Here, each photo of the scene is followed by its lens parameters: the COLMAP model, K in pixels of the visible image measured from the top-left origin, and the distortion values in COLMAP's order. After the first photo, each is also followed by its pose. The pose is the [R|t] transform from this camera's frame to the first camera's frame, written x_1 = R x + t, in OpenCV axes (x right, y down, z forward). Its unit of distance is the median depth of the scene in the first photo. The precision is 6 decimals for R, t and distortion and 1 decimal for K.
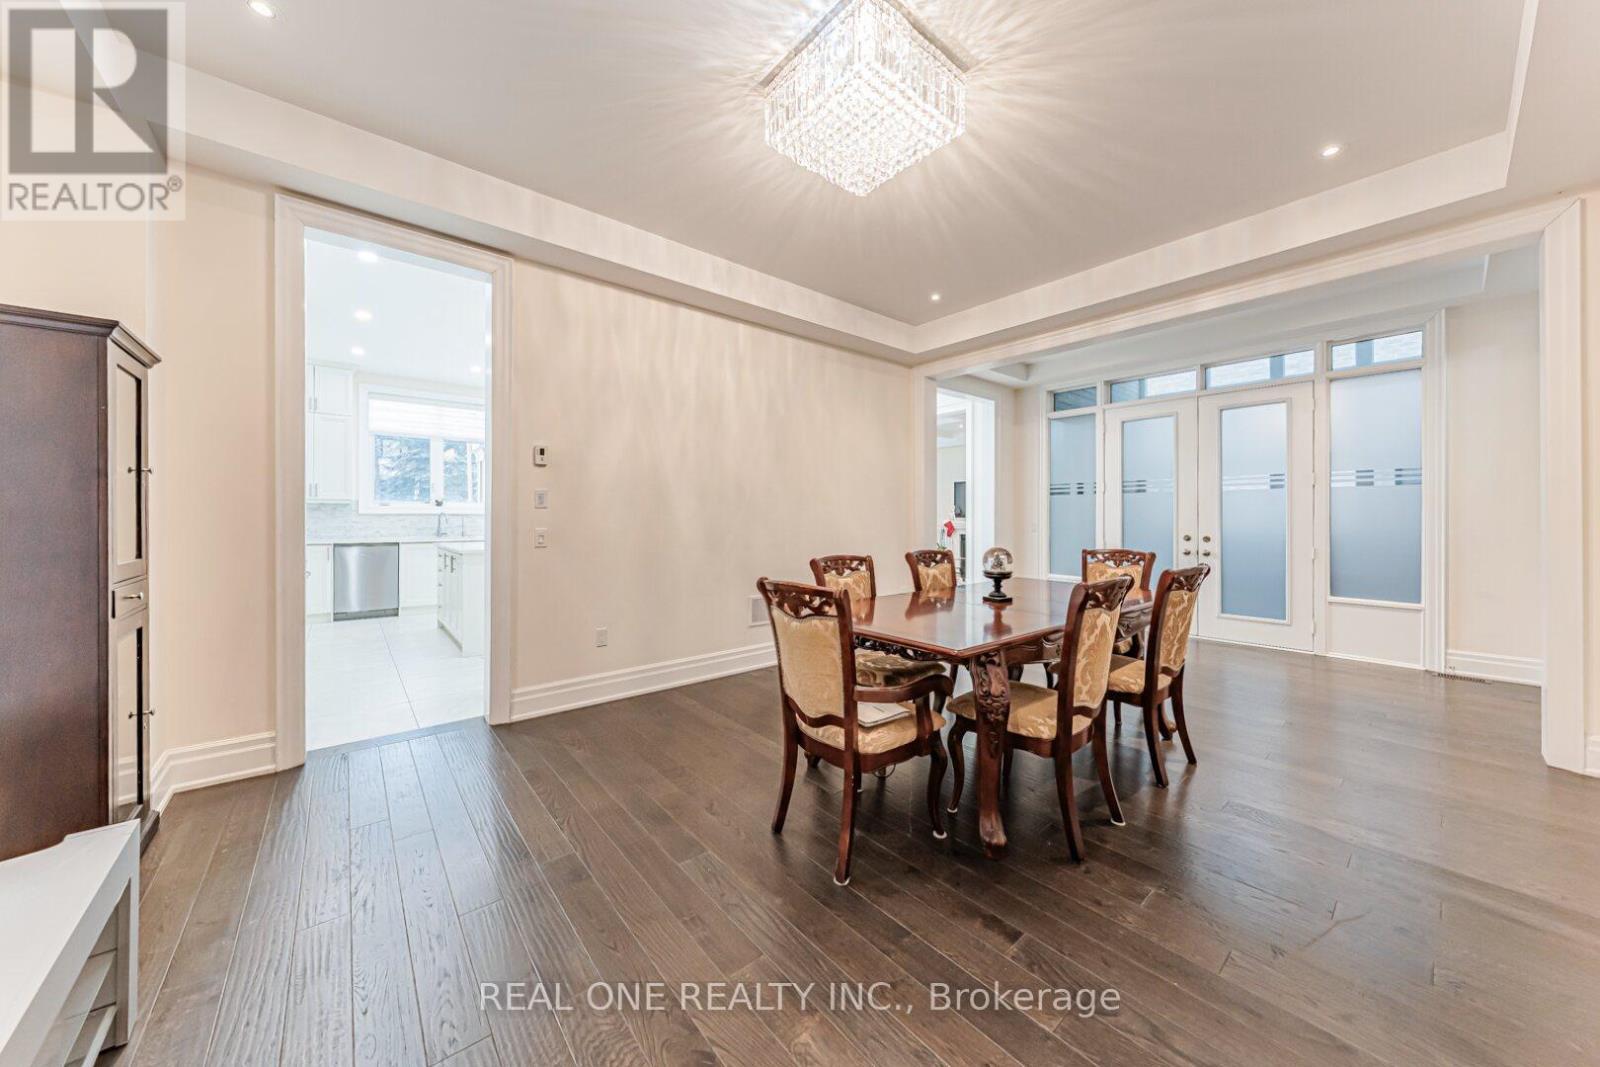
lens RADIAL K [[549.2, 0, 807.1], [0, 549.2, 527.8], [0, 0, 1]] dist [-0.004623, -0.000234]
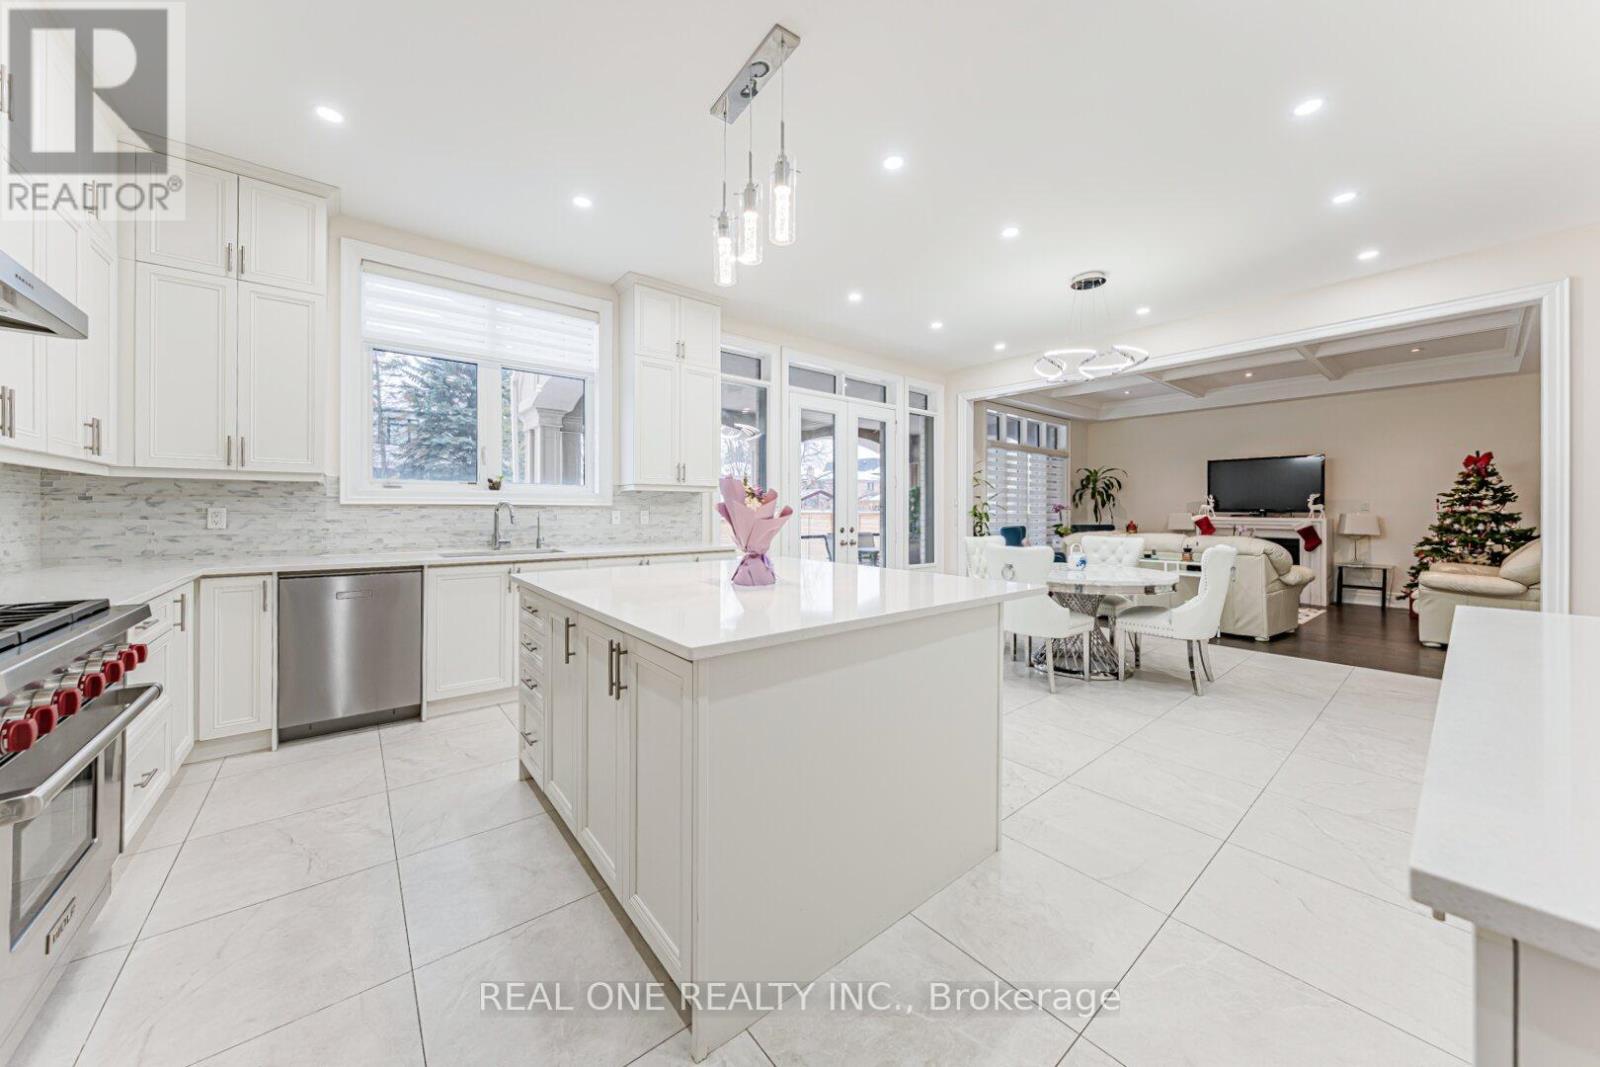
lens RADIAL K [[549.2, 0, 790.5], [0, 549.2, 518.0], [0, 0, 1]] dist [-0.004623, -0.000234]
pose [[0.999629, 0.002491, -0.027109, -0.378358], [-0.002647, 0.999980, -0.005709, -0.010586], [0.027094, 0.005778, 0.999616, 0.488192]]
